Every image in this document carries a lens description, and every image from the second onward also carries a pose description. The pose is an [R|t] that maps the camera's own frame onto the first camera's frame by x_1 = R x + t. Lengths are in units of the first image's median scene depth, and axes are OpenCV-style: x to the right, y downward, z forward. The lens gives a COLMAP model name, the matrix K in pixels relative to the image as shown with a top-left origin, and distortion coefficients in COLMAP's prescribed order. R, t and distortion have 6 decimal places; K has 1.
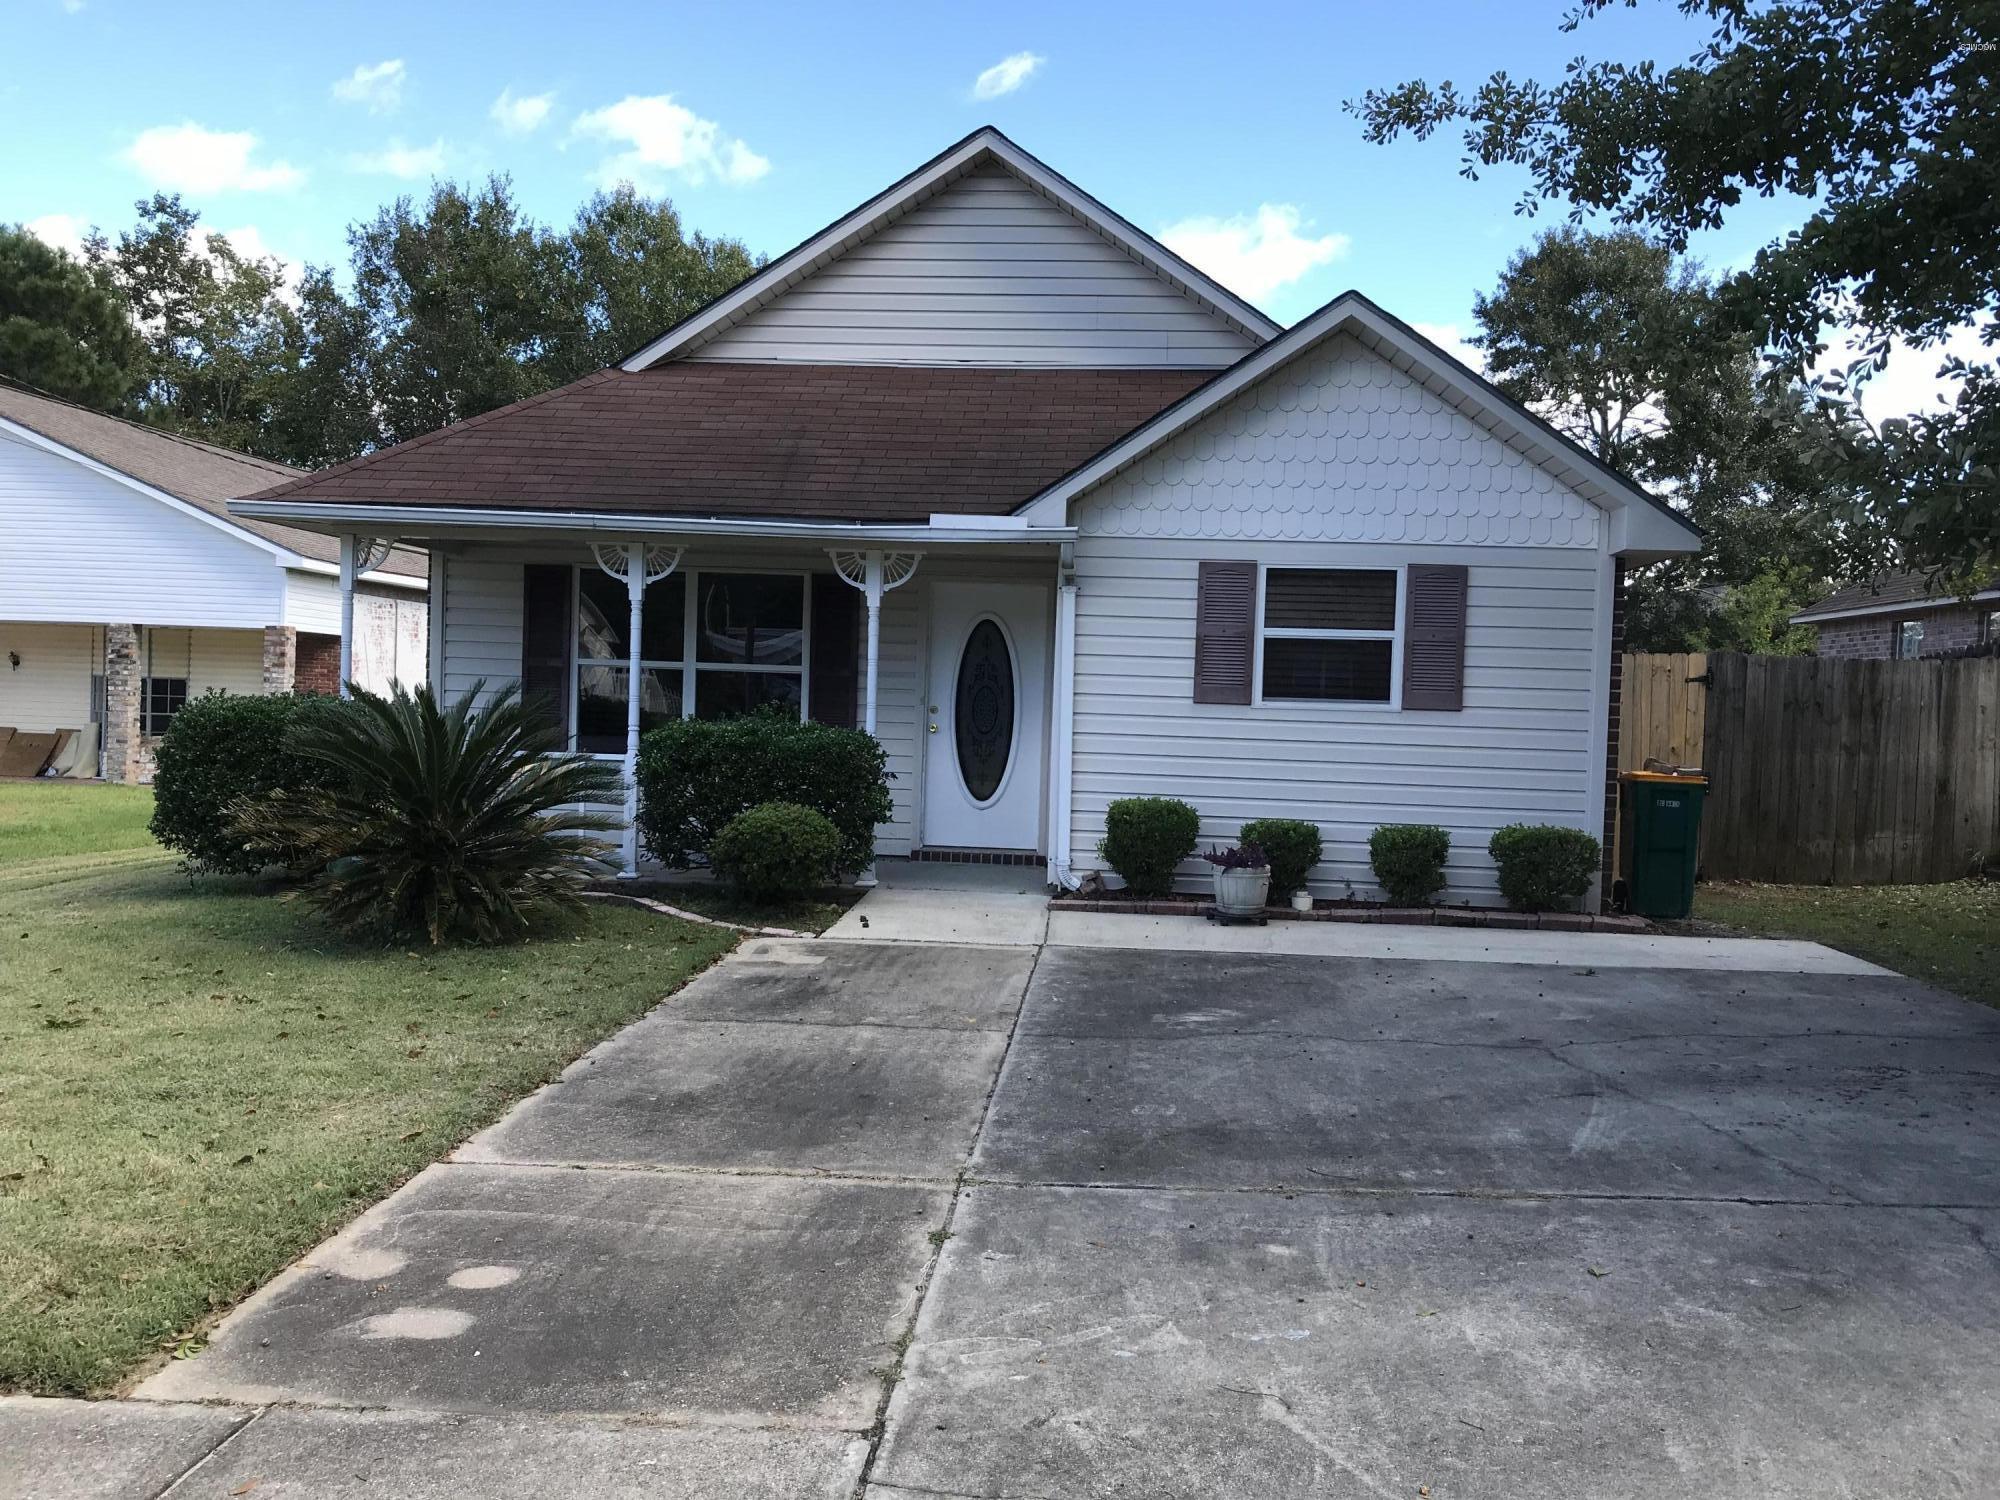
lens RADIAL K [[1642.9, 0, 1000.0], [0, 1642.9, 750.0], [0, 0, 1]] dist [0.063404, -0.097628]
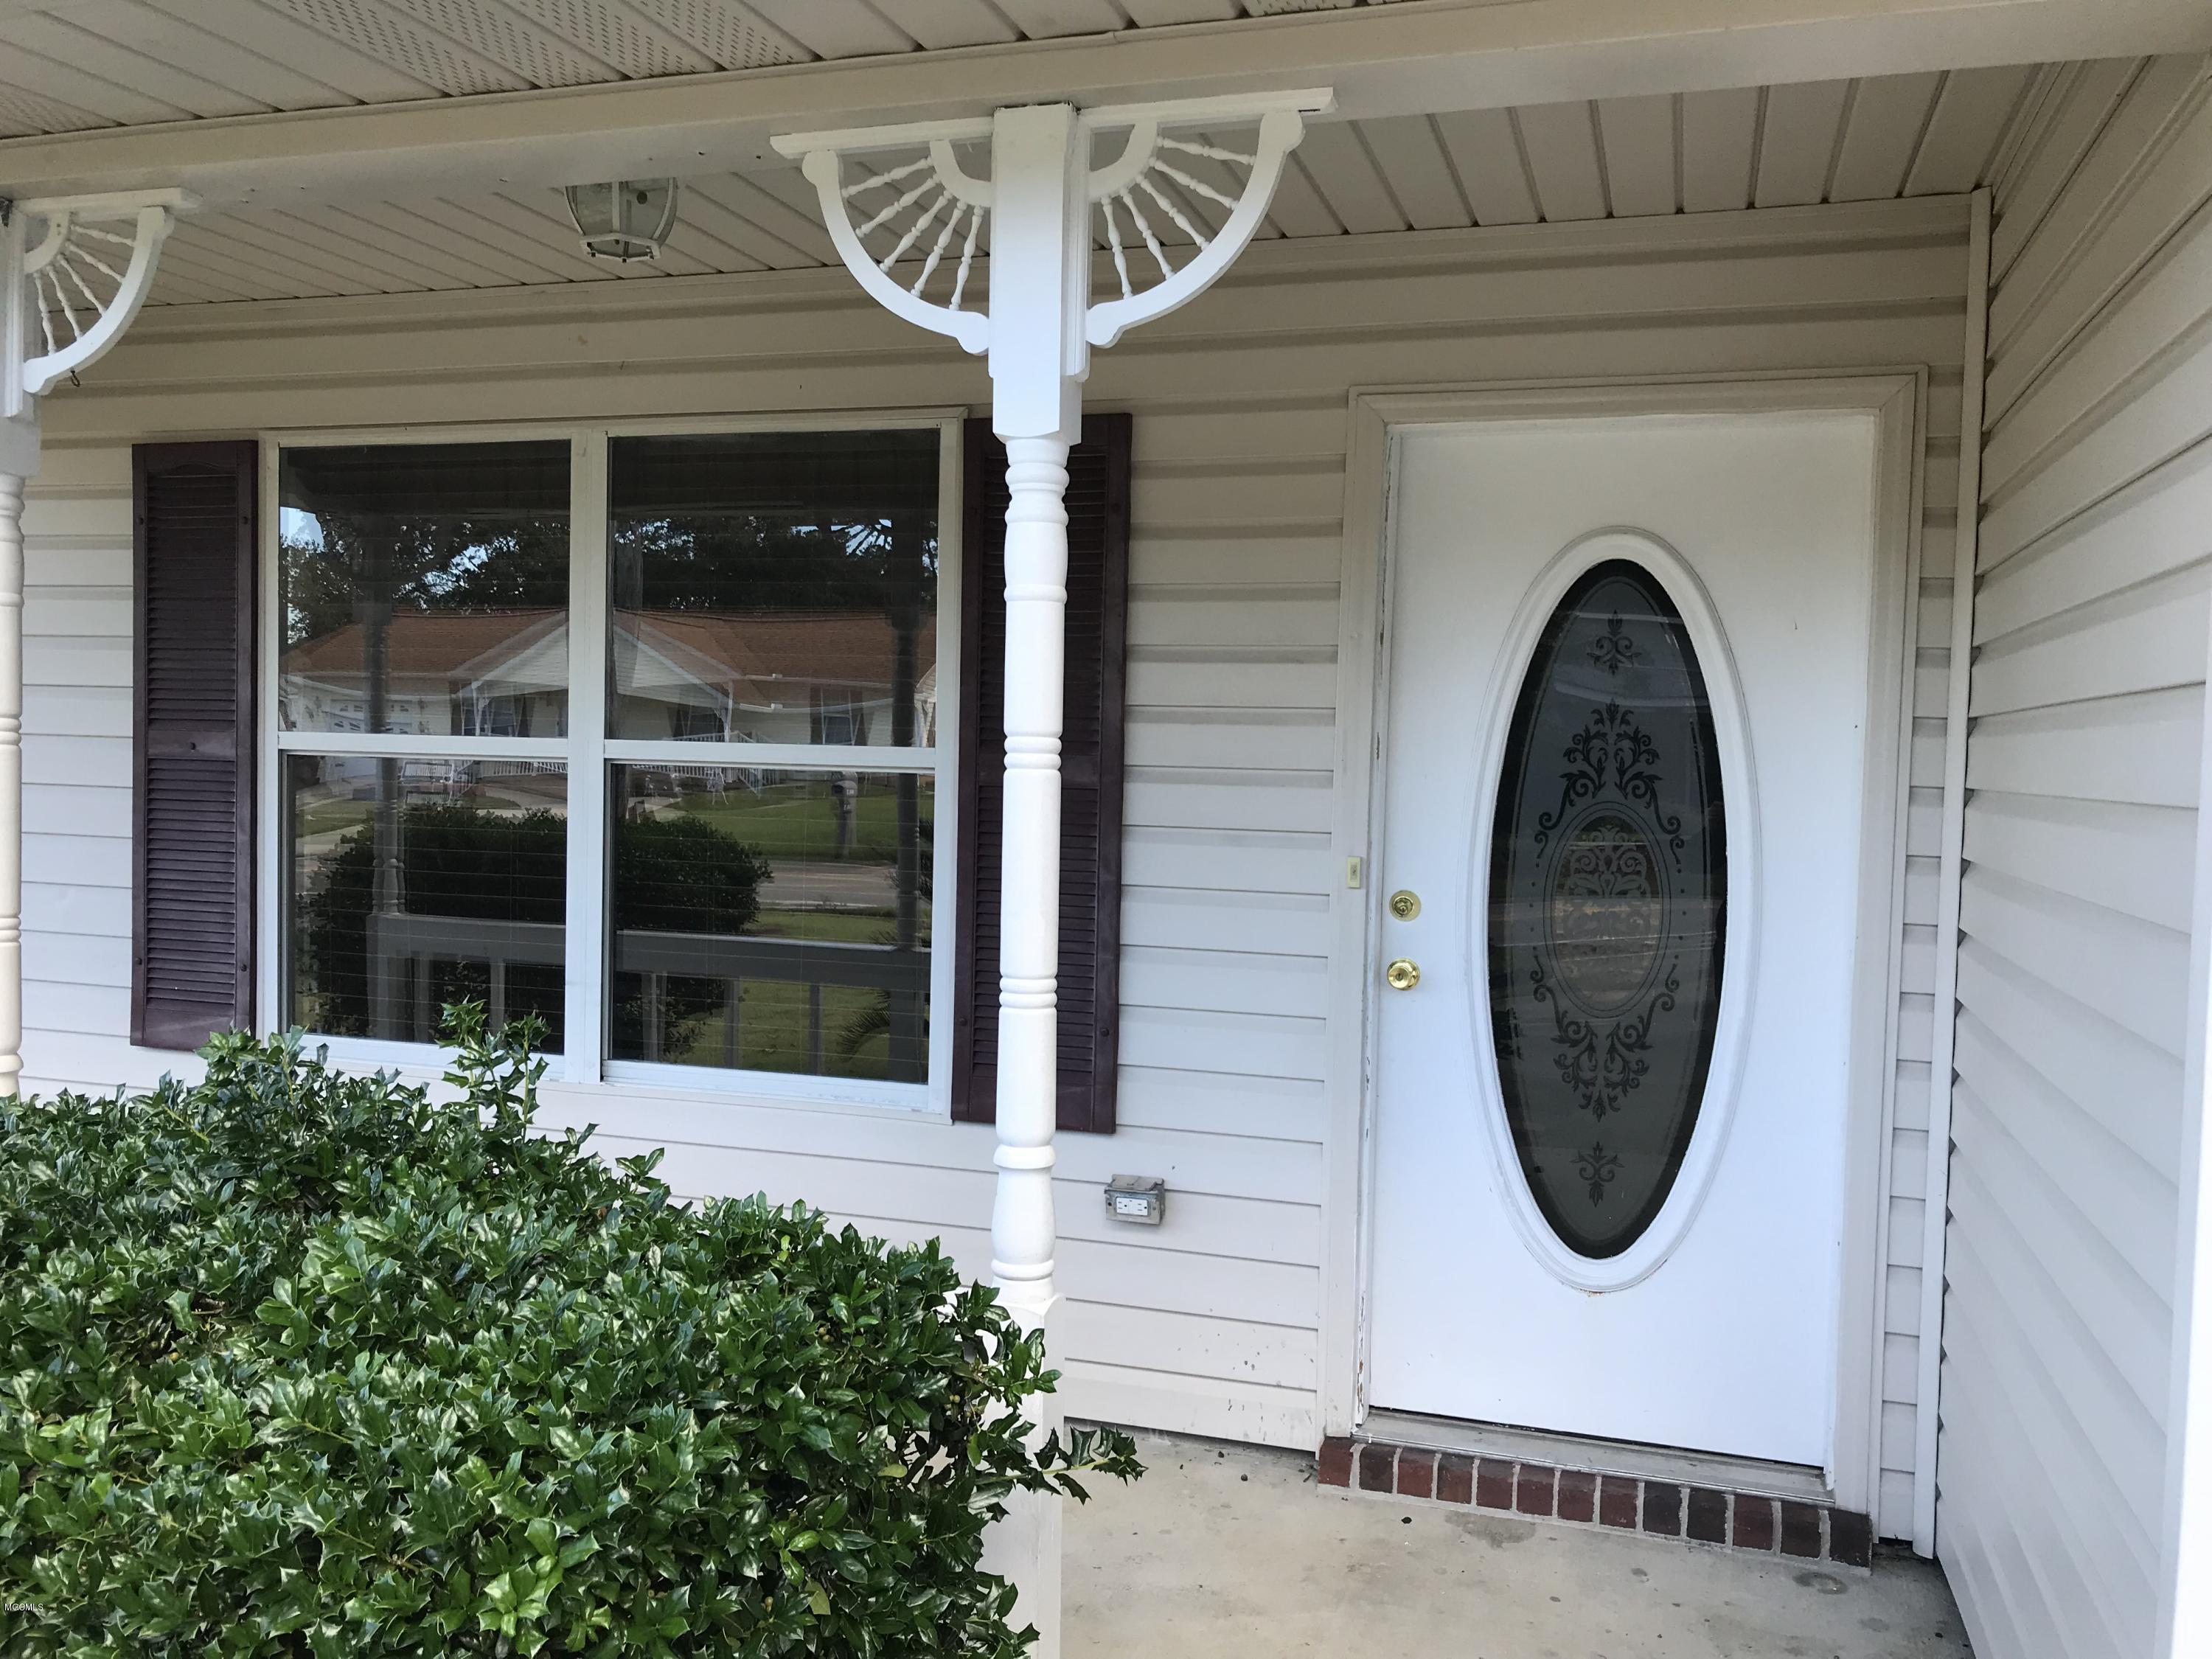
lens RADIAL K [[1817.0, 0, 1106.0], [0, 1817.0, 829.5], [0, 0, 1]] dist [0.063404, -0.097628]
pose [[0.975728, -0.003087, -0.218964, -0.022786], [0.006010, 0.999901, 0.012685, -0.041121], [0.218903, -0.013693, 0.975650, 0.704764]]
